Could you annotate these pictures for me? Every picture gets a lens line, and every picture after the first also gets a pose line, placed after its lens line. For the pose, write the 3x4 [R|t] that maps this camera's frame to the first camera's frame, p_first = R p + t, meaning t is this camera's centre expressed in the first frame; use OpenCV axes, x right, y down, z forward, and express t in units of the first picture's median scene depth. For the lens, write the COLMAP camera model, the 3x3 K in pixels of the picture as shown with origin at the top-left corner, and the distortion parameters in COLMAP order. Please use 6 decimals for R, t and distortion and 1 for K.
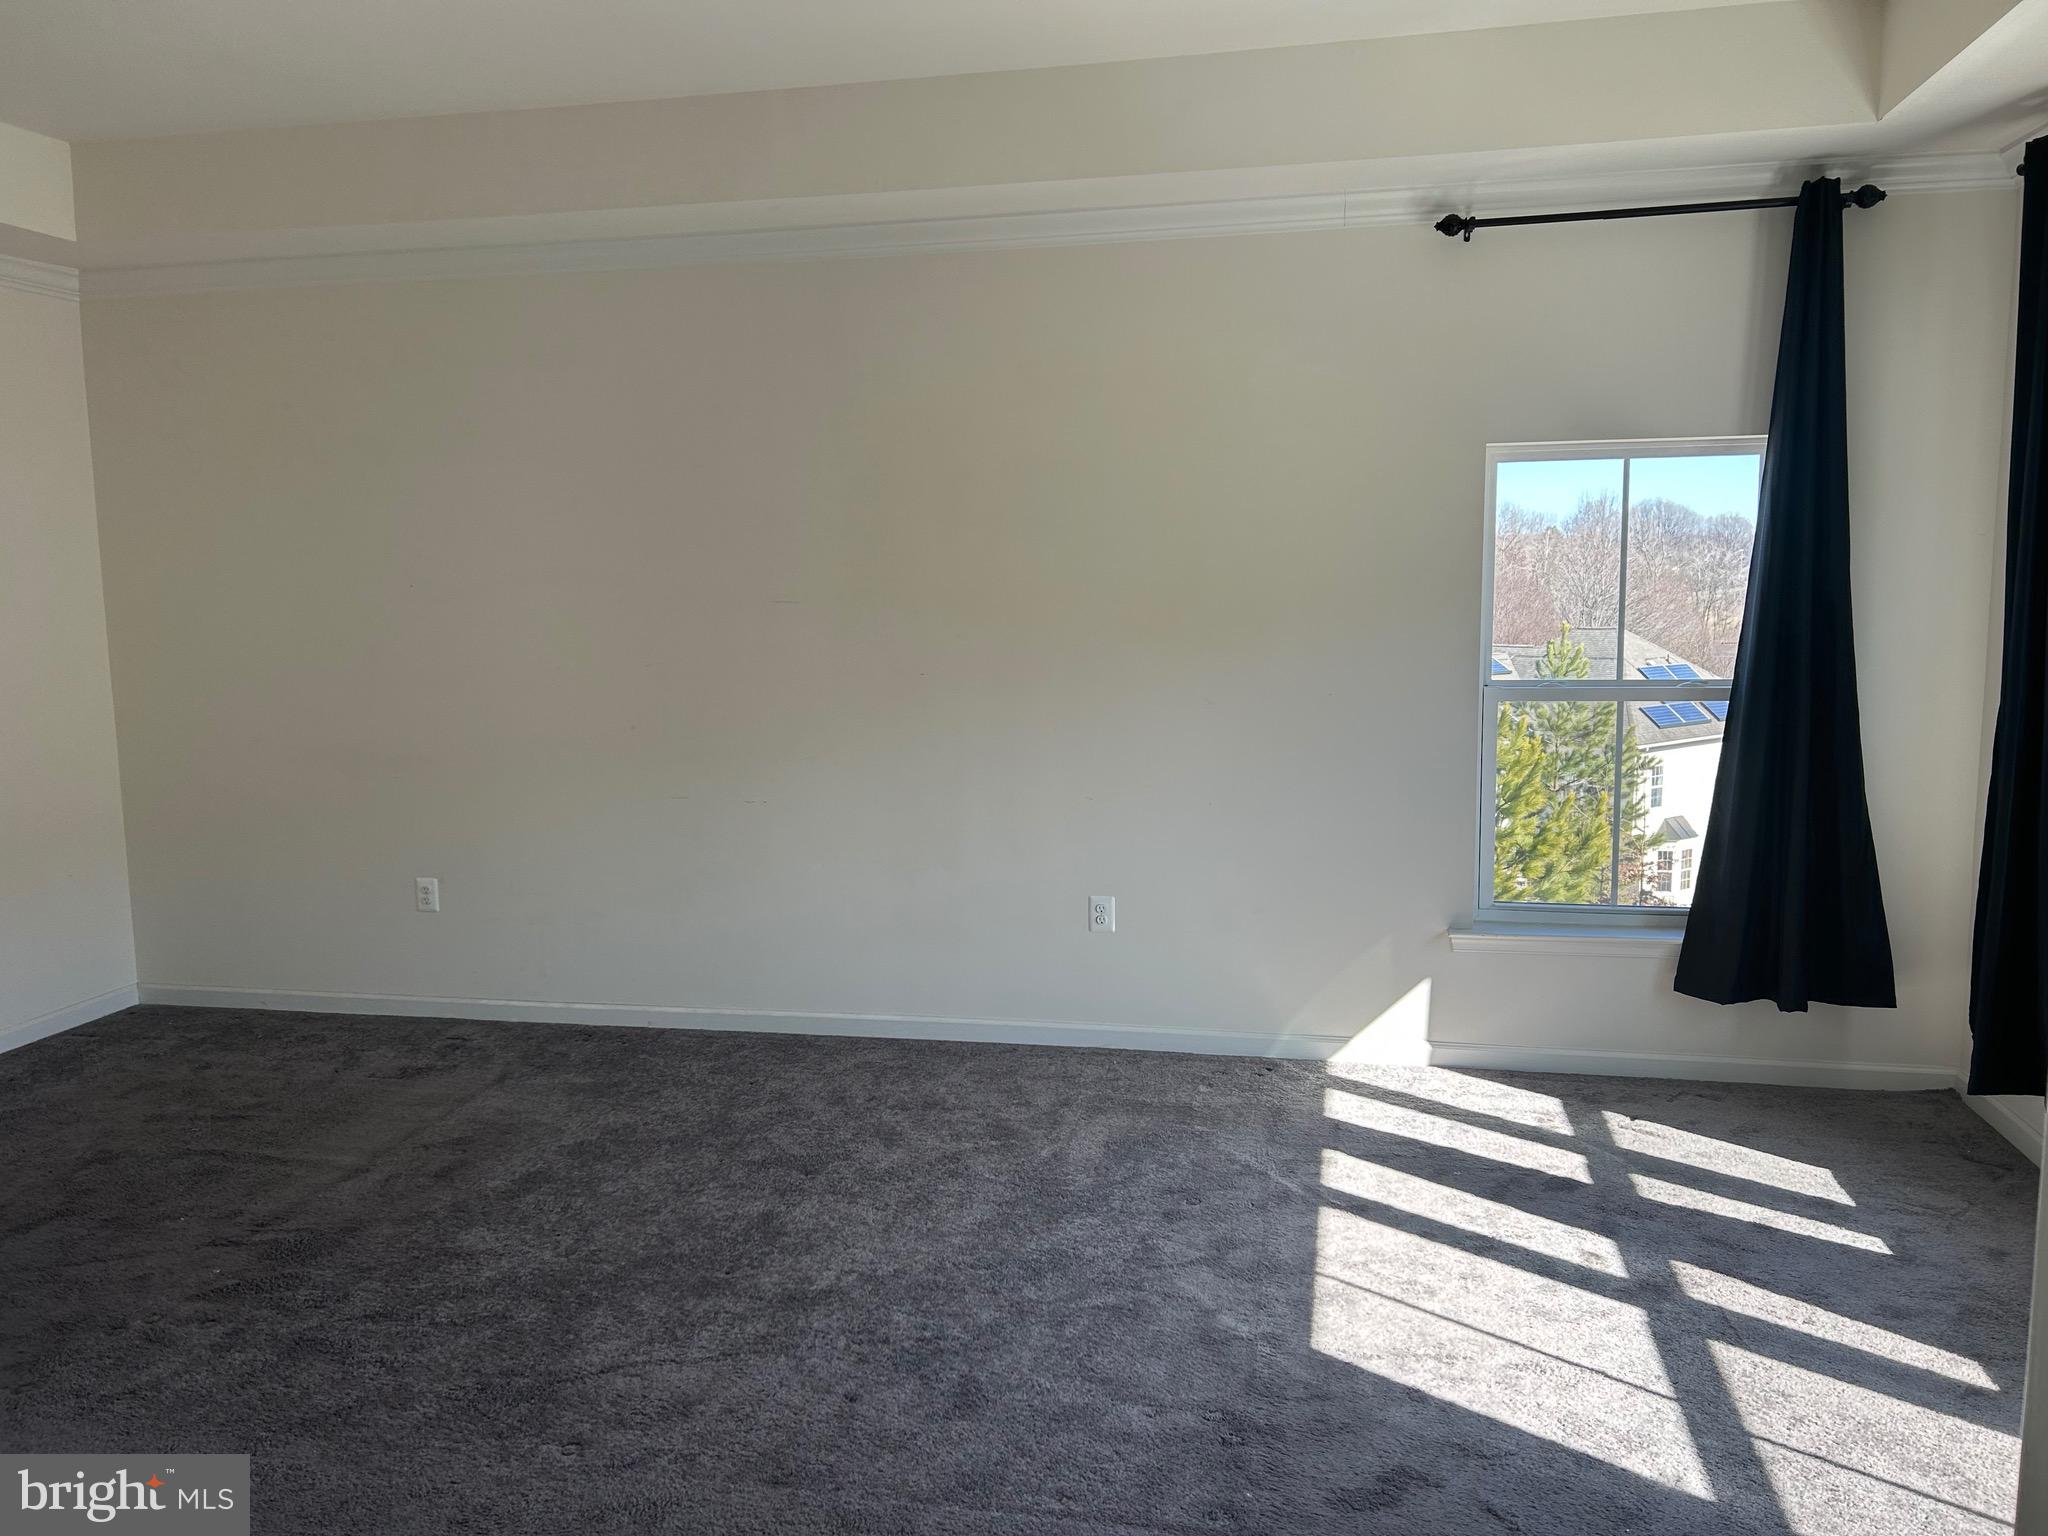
lens RADIAL K [[1547.2, 0, 1021.7], [0, 1547.2, 771.3], [0, 0, 1]] dist [0.032649, -0.016867]
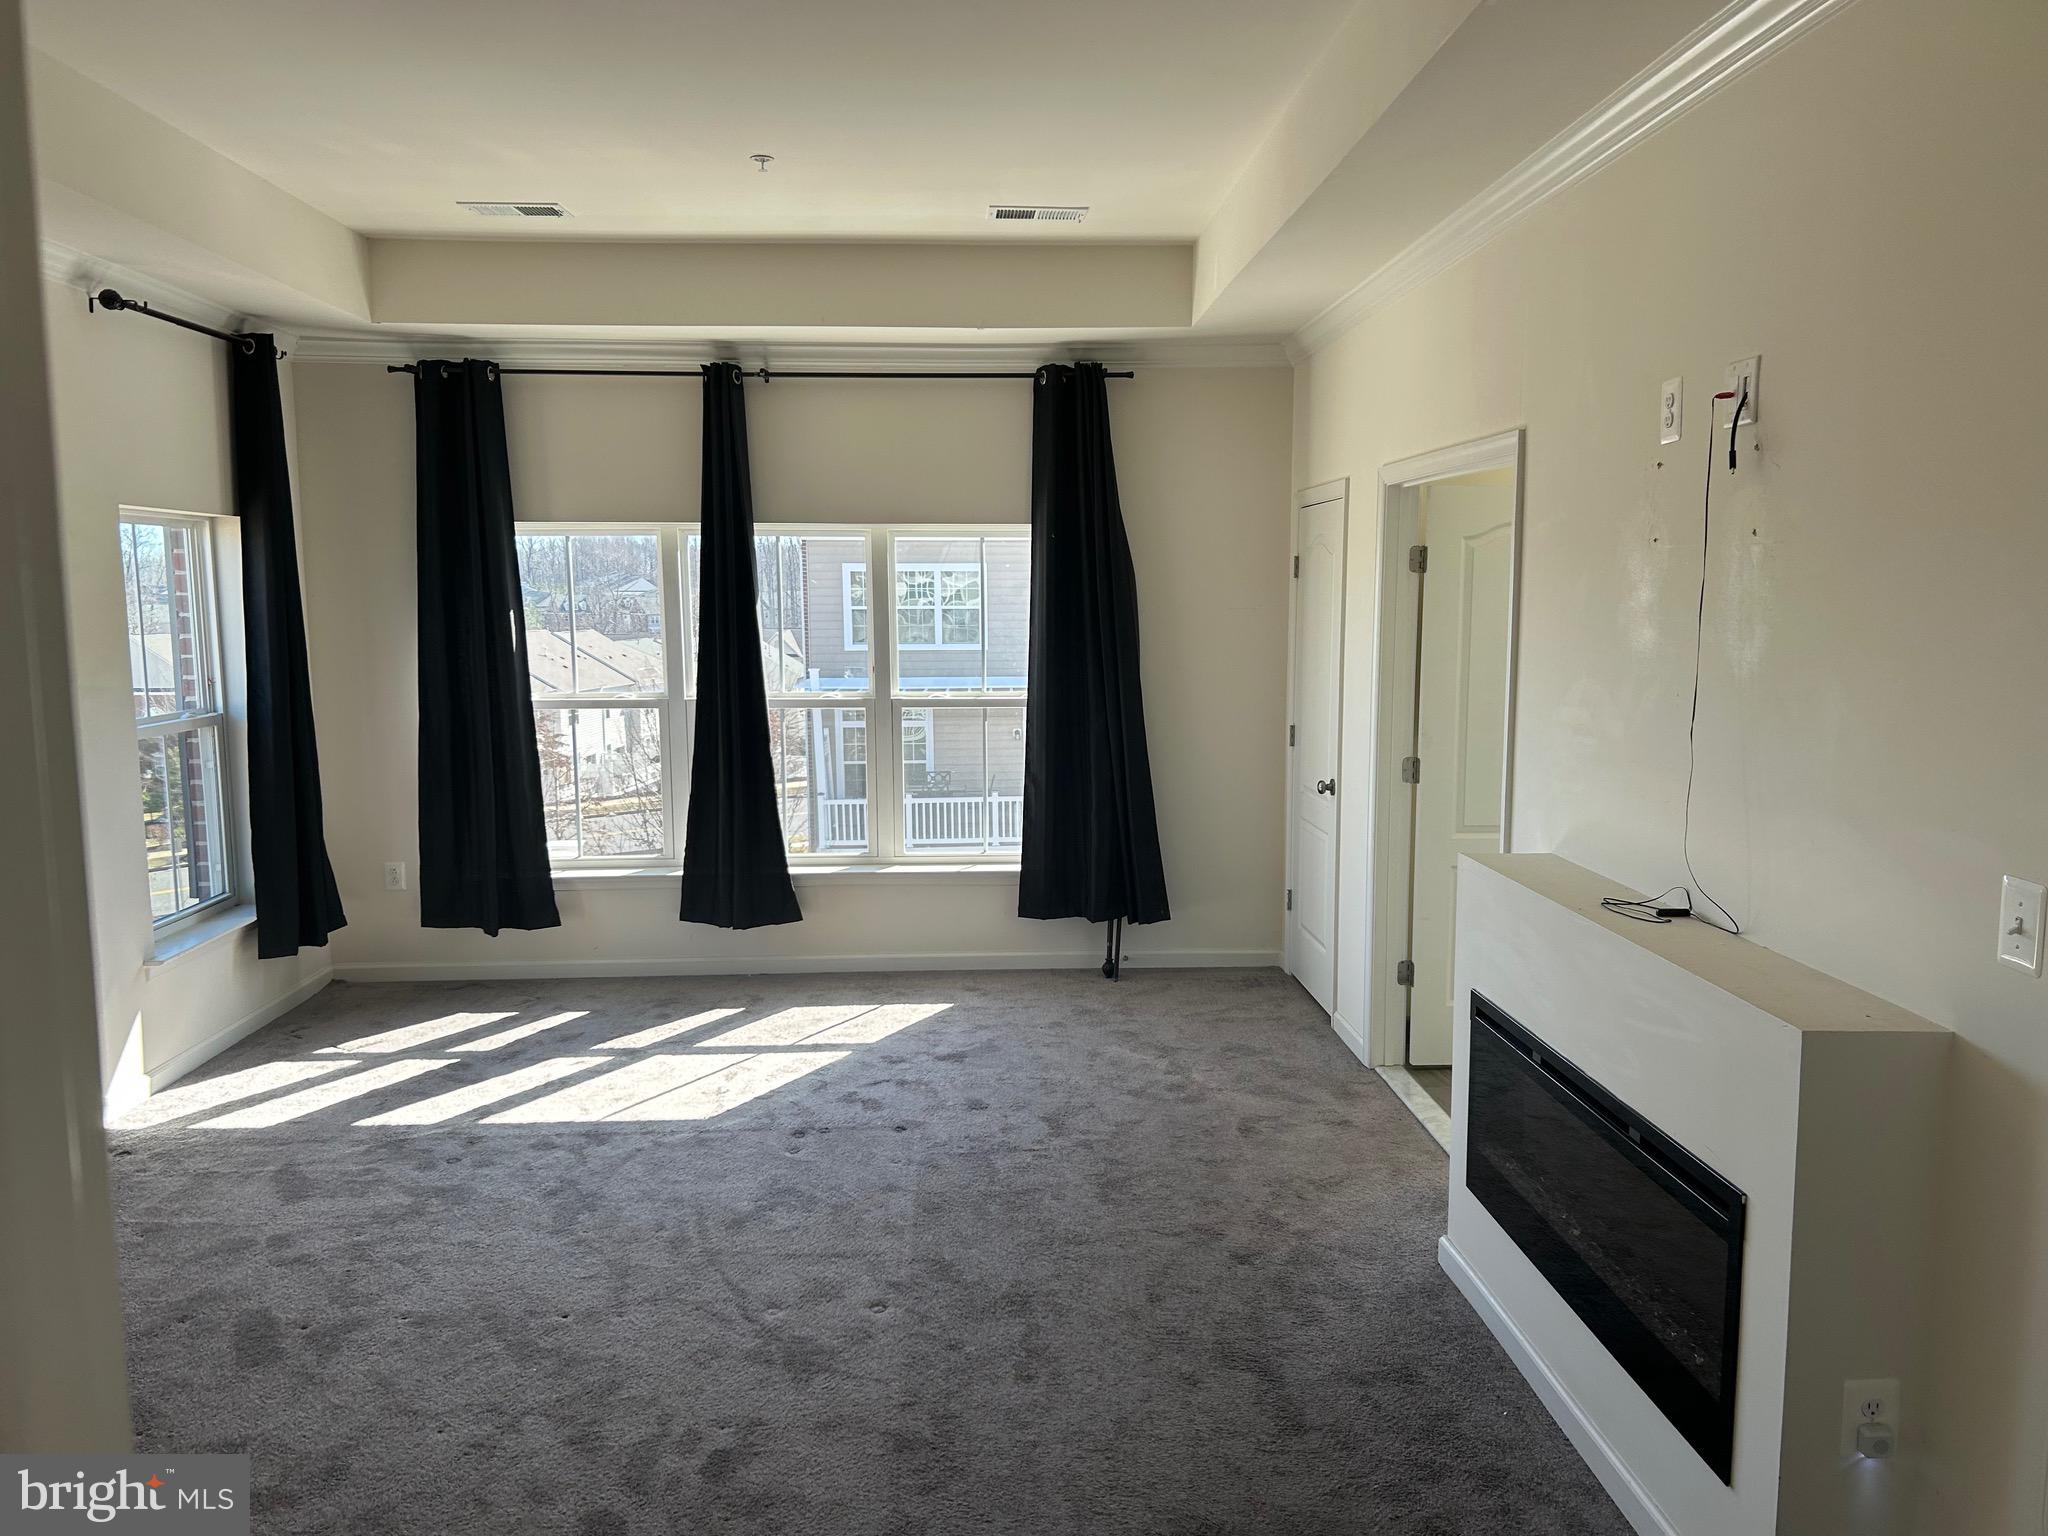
lens RADIAL K [[1547.2, 0, 1032.4], [0, 1547.2, 778.5], [0, 0, 1]] dist [0.032649, -0.016867]
pose [[-0.257589, -0.100899, 0.960972, -1.114848], [0.127162, 0.982343, 0.137229, -0.112417], [-0.957851, 0.157547, -0.240210, 0.829320]]
